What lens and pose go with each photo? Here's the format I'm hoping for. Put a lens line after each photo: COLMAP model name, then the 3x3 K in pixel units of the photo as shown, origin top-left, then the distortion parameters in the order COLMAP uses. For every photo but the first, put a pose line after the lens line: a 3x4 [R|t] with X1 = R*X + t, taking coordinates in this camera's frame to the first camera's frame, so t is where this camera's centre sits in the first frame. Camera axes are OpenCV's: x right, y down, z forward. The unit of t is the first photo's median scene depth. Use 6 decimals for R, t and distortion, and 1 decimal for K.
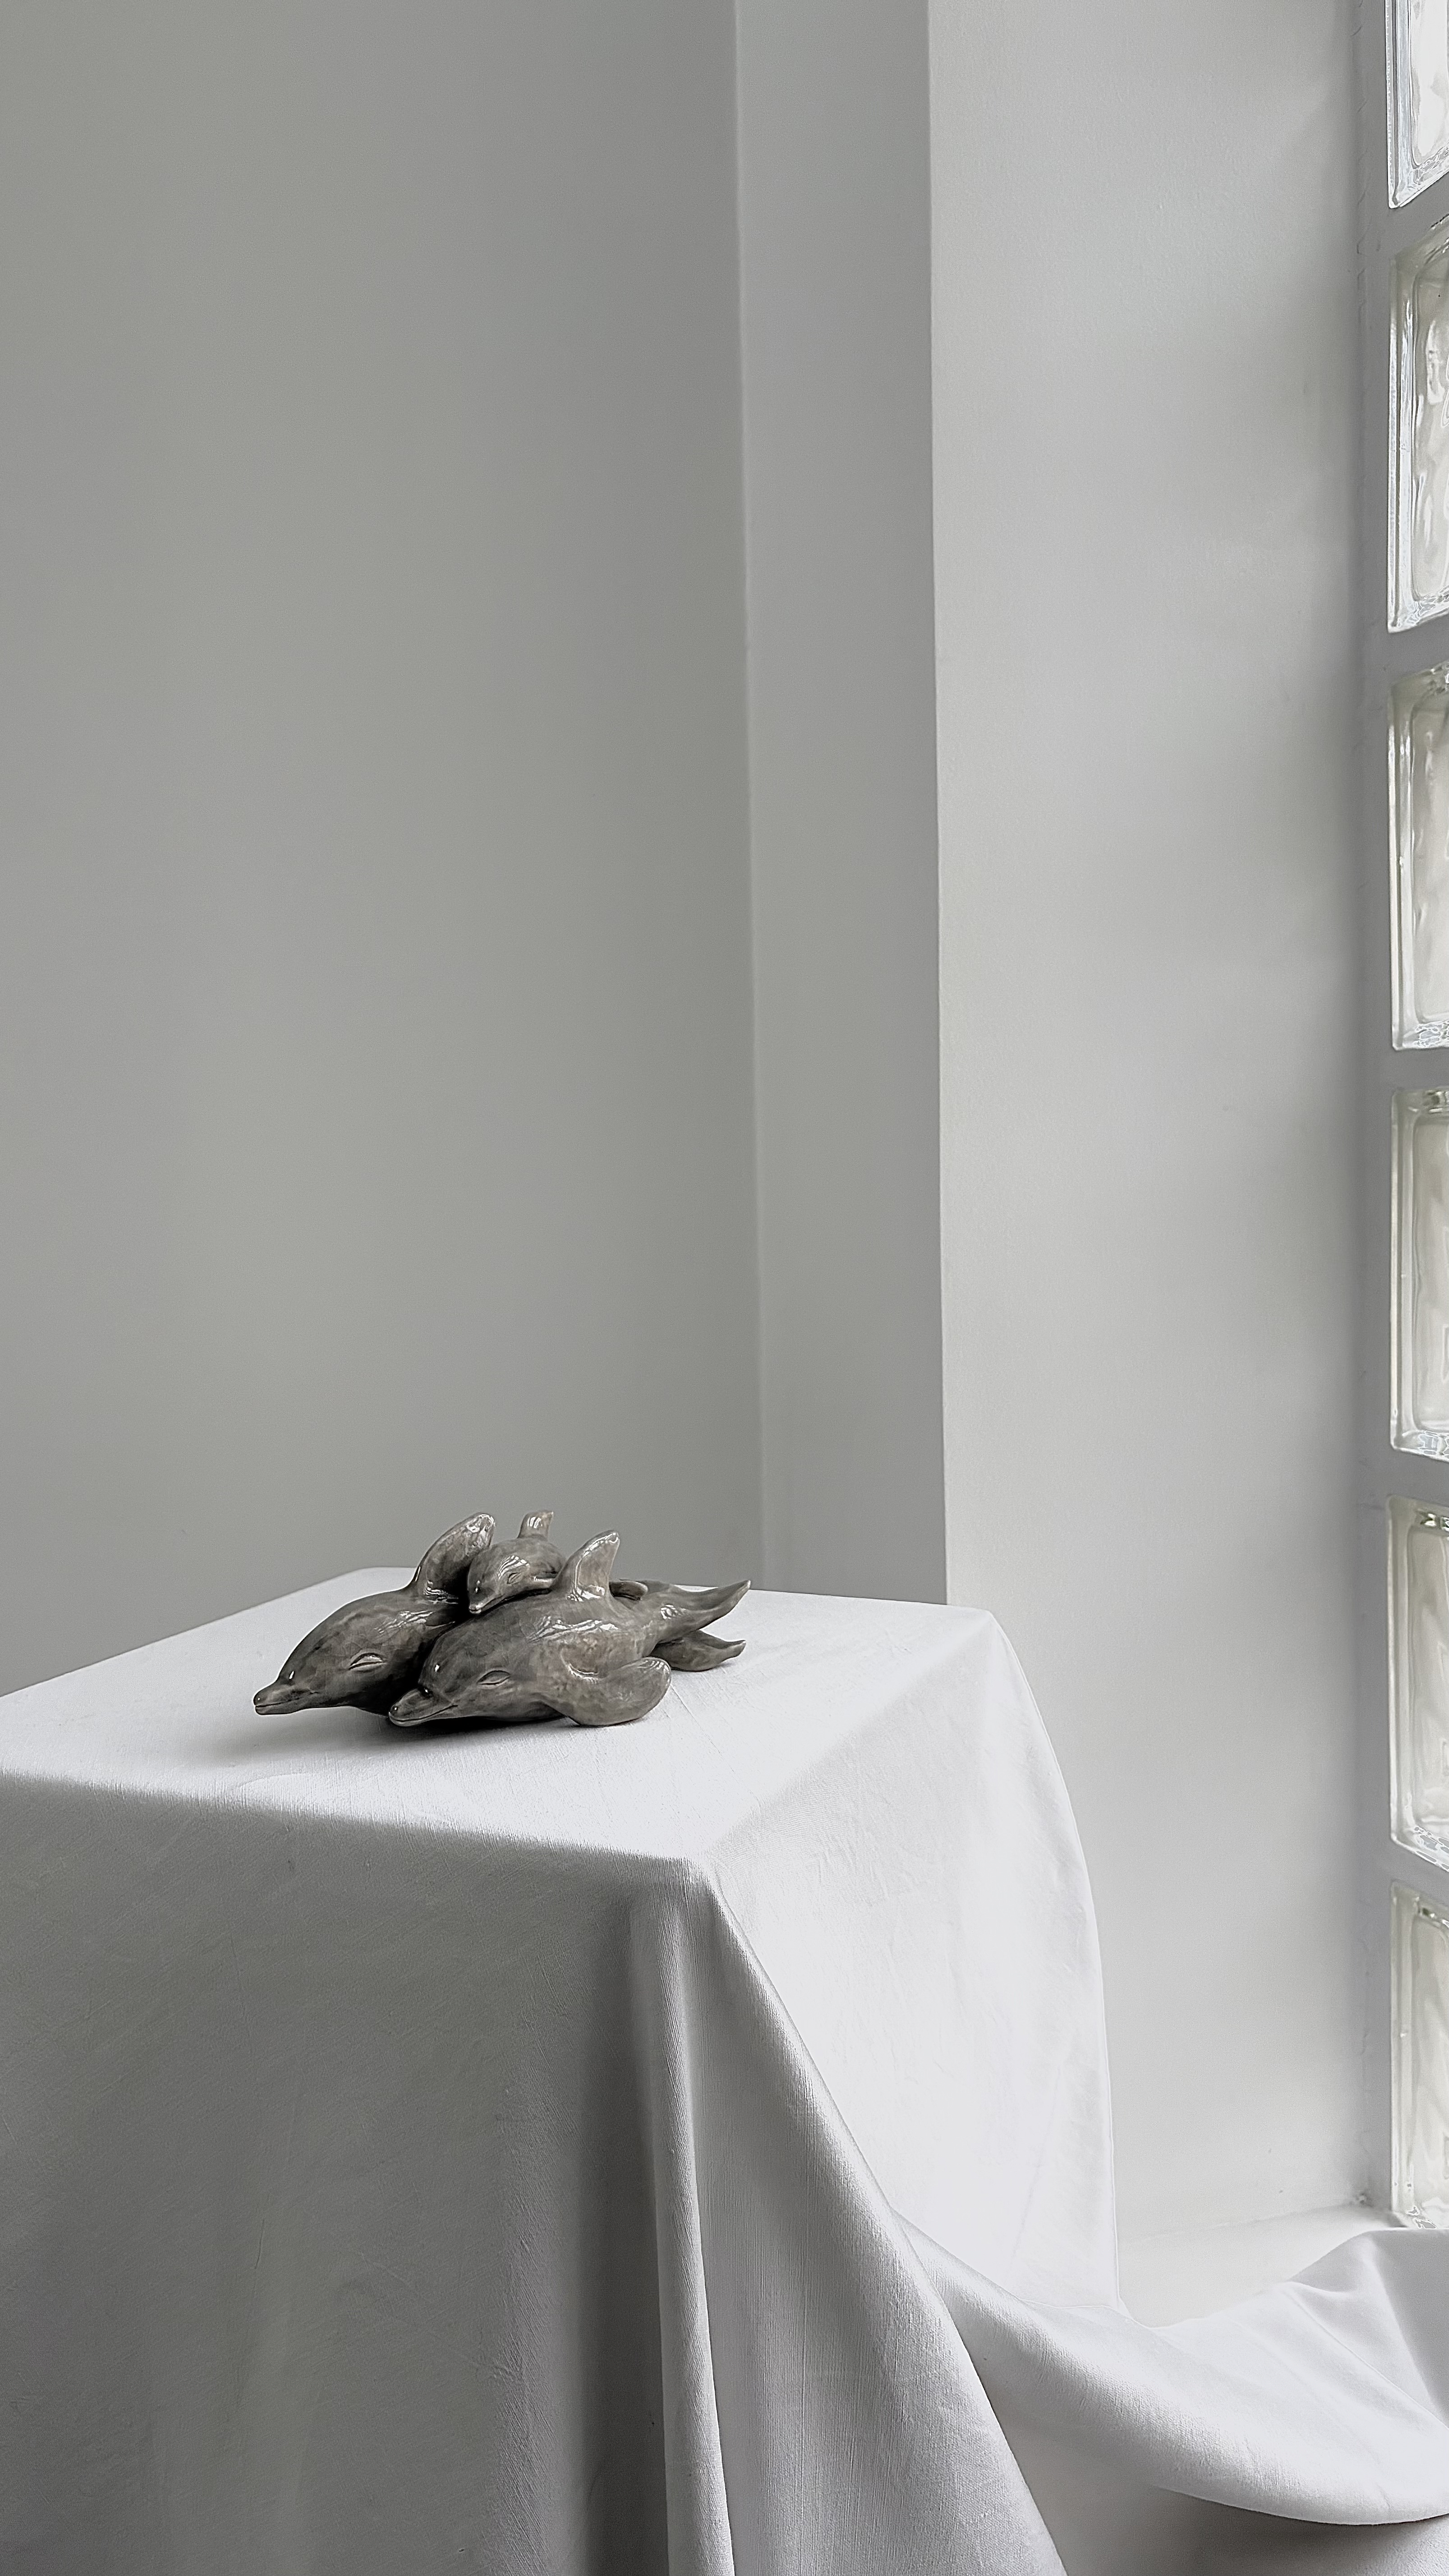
lens RADIAL K [[2007.7, 0, 724.5], [0, 2007.7, 1288.0], [0, 0, 1]] dist [-0.000559, 0.010751]
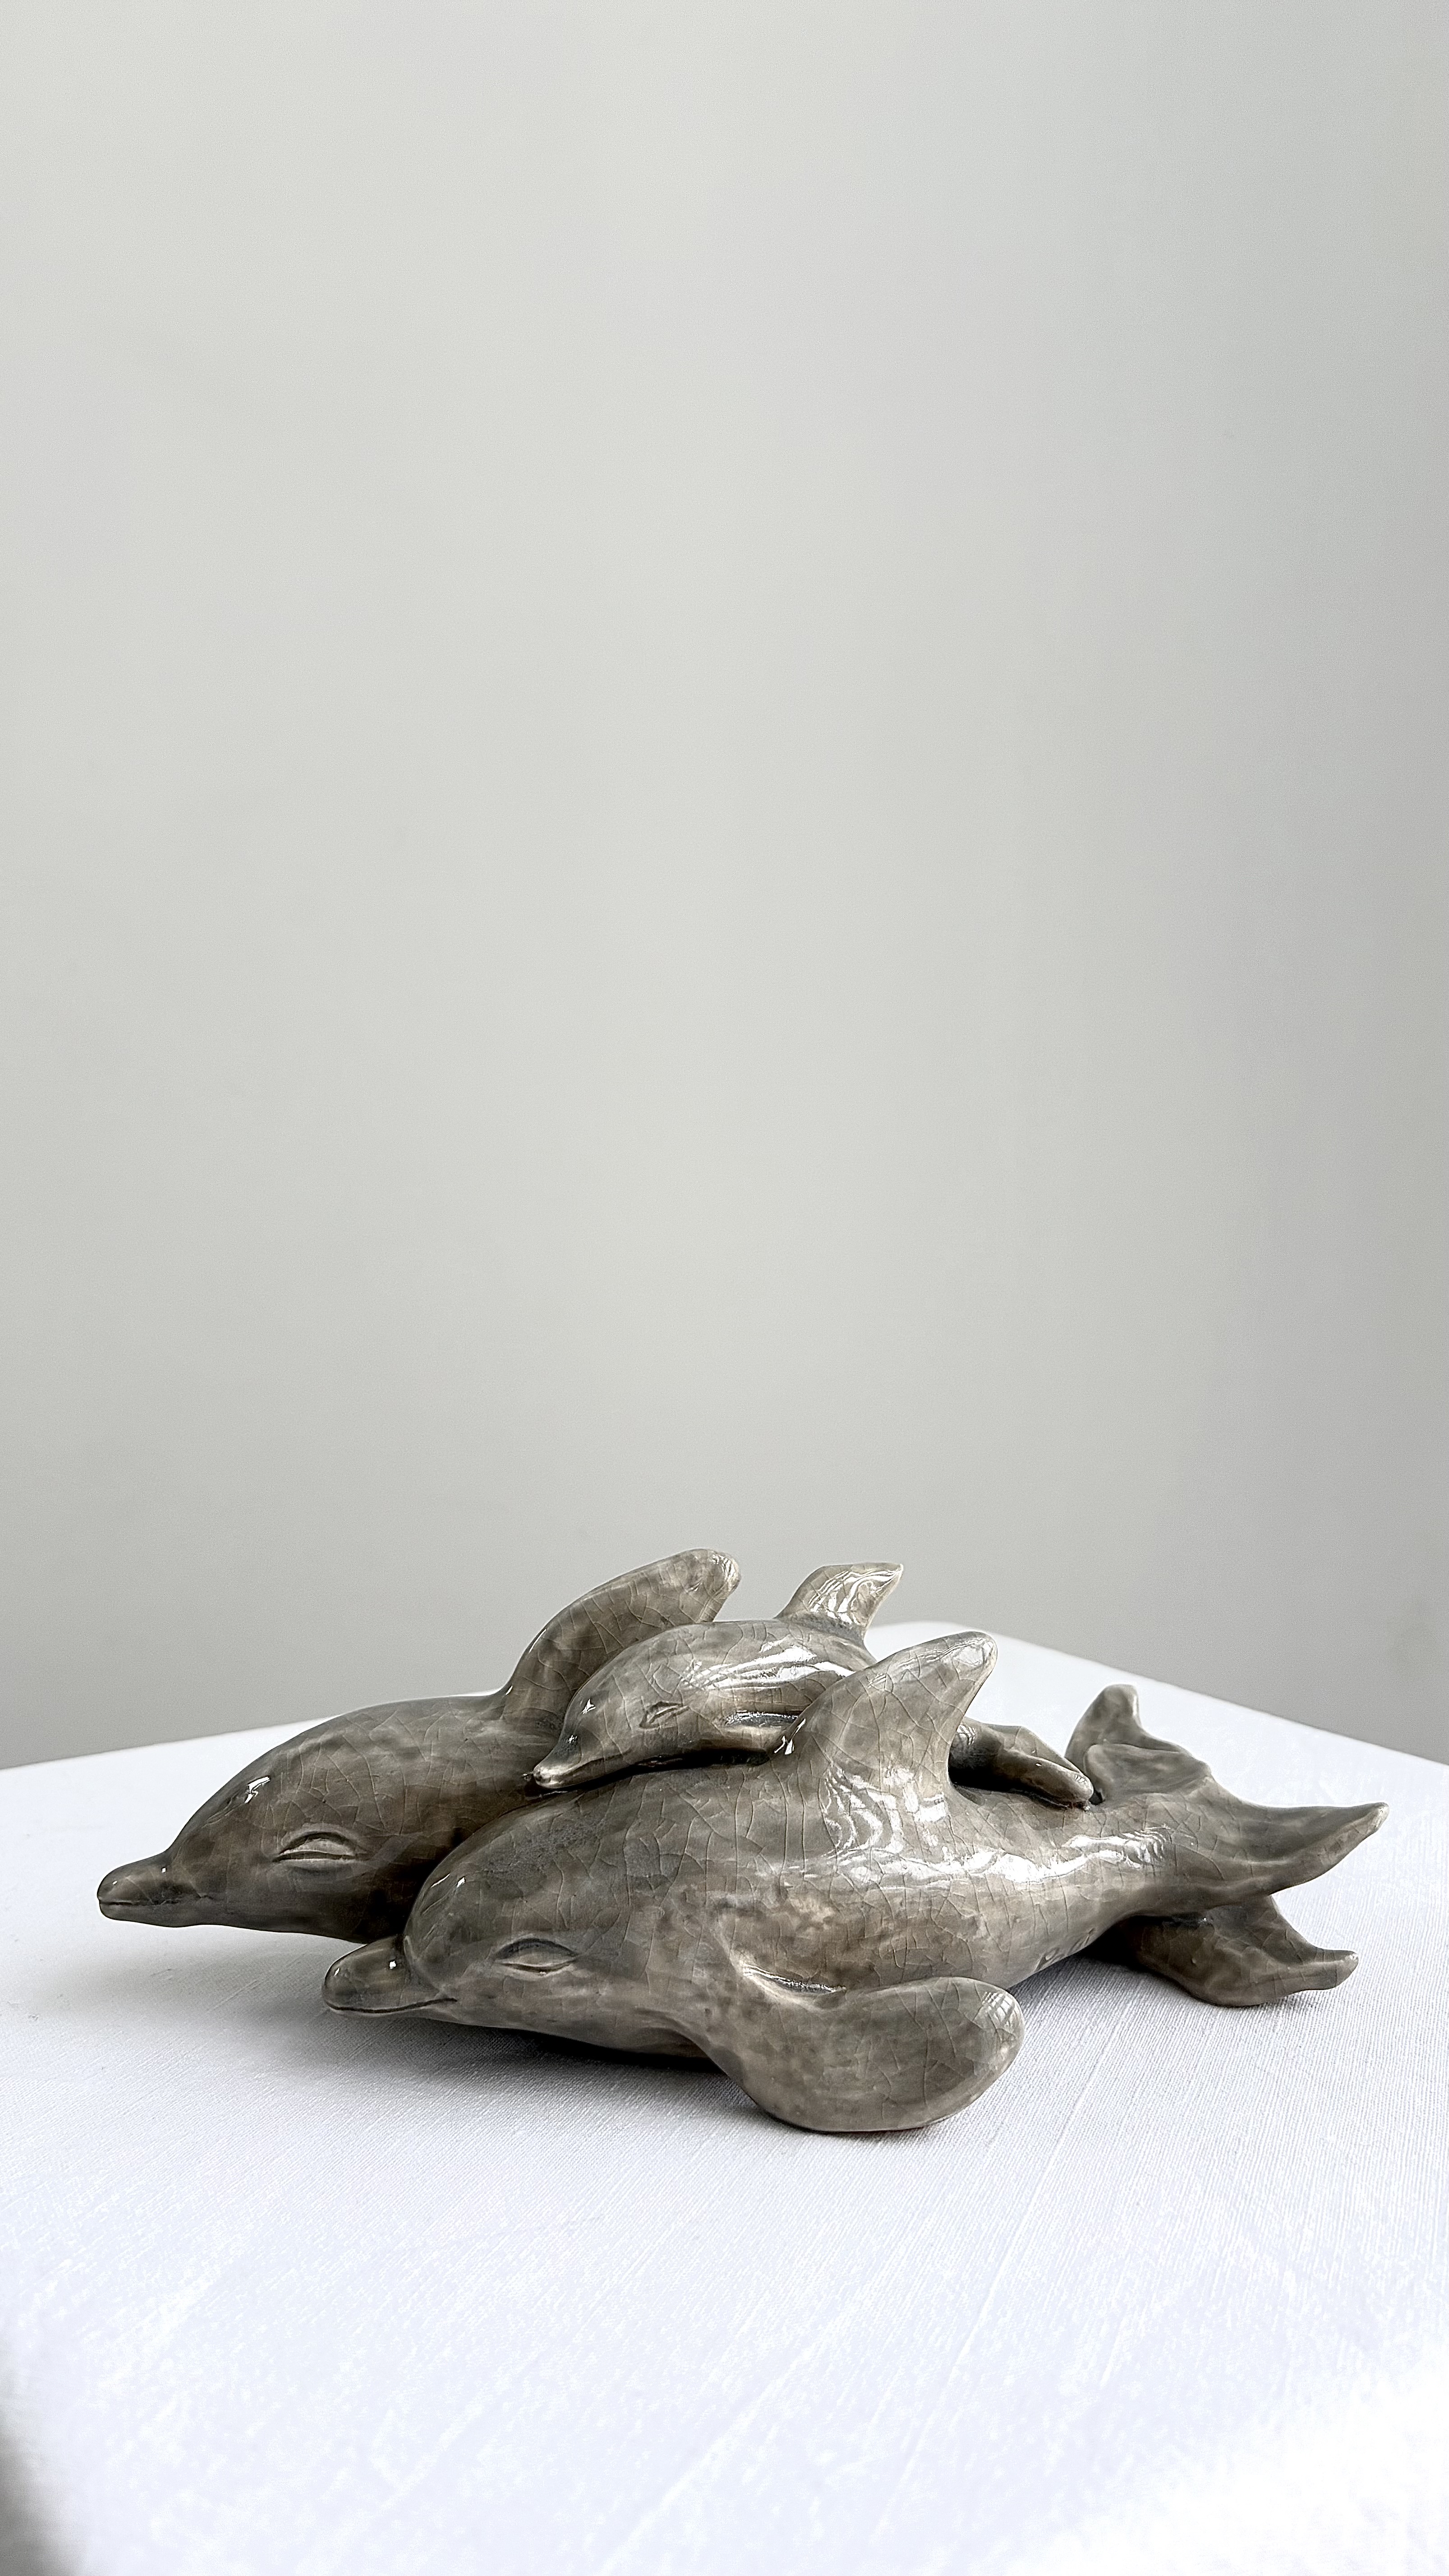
lens RADIAL K [[2007.7, 0, 724.5], [0, 2007.7, 1288.0], [0, 0, 1]] dist [-0.000559, 0.010751]
pose [[0.834251, 0.053476, -0.548786, 0.132852], [-0.055833, 0.998363, 0.012410, 0.050374], [0.548551, 0.020287, 0.835871, 0.665803]]
